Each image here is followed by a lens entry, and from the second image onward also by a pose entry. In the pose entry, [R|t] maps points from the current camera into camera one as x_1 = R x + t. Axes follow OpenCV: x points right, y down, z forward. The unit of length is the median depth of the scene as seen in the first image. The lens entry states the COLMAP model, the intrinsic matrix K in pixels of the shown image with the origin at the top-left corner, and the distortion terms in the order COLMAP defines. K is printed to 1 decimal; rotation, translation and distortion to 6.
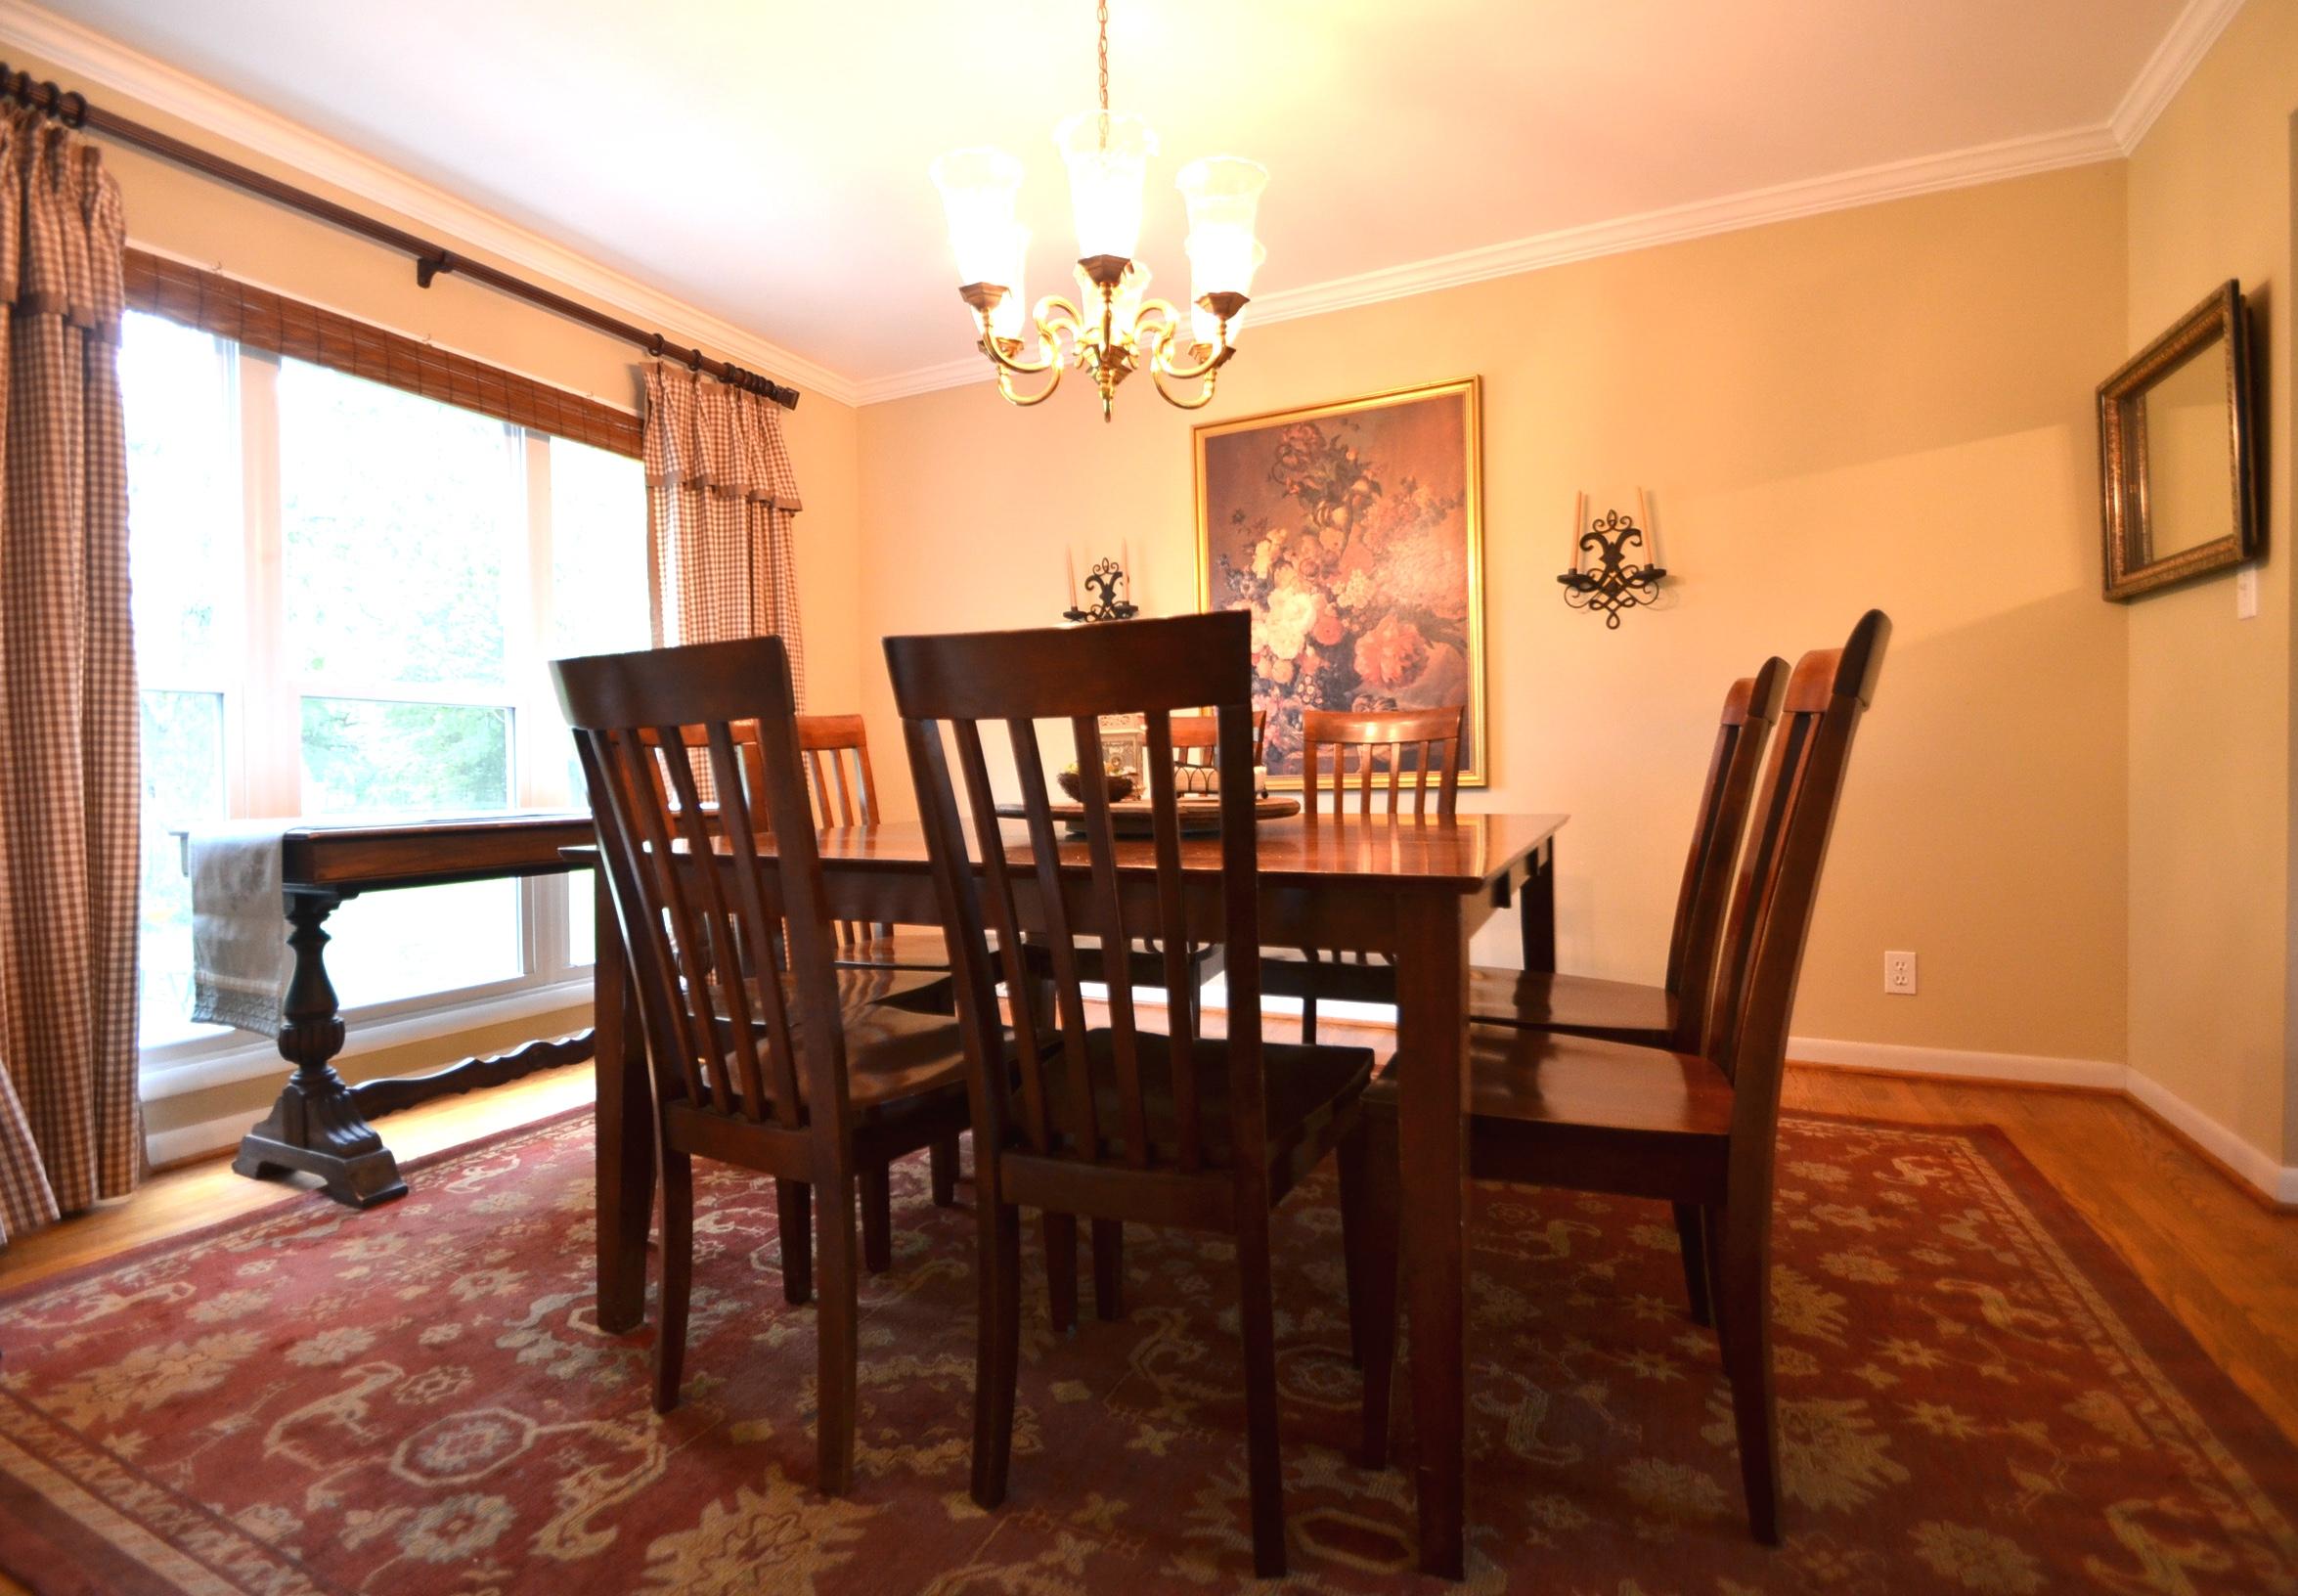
lens RADIAL K [[1048.0, 0, 1159.6], [0, 1048.0, 797.9], [0, 0, 1]] dist [0.003977, -0.000425]
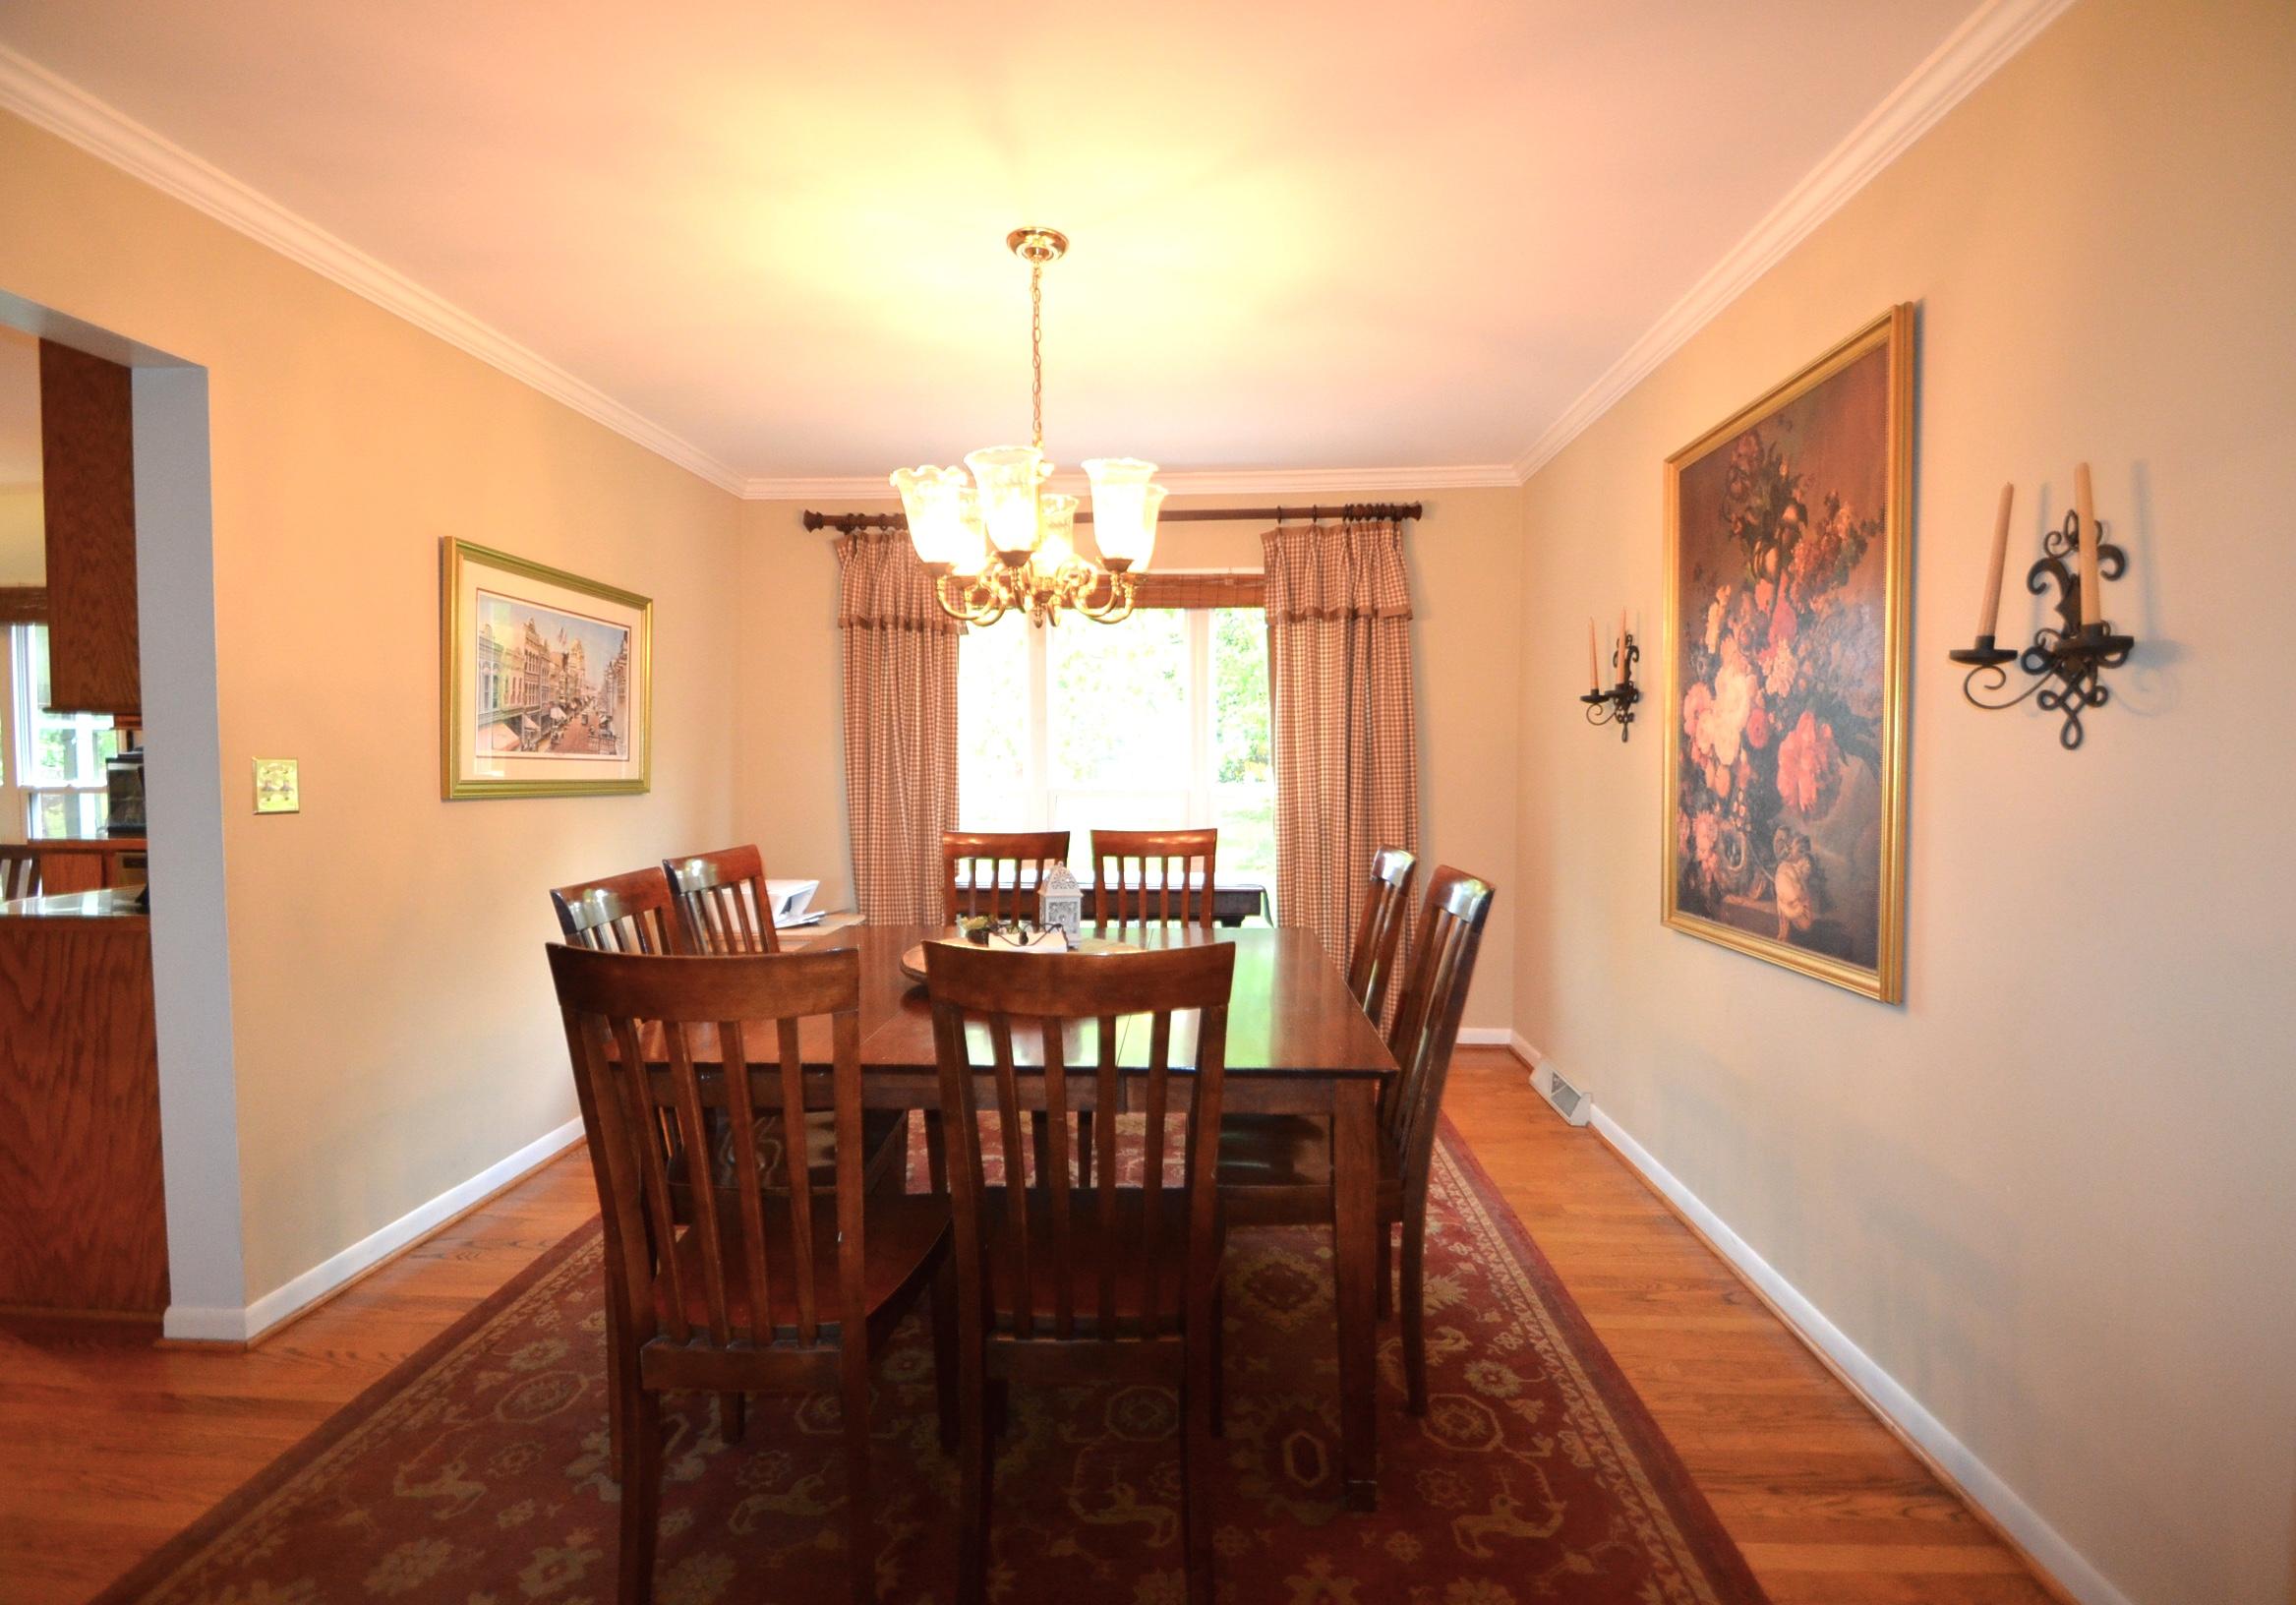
lens RADIAL K [[1047.2, 0, 1139.5], [0, 1047.2, 794.5], [0, 0, 1]] dist [0.003977, -0.000425]
pose [[0.364445, 0.046627, -0.930057, 0.673915], [-0.025817, 0.998868, 0.039961, -0.136002], [0.930867, 0.009448, 0.365236, 0.375620]]
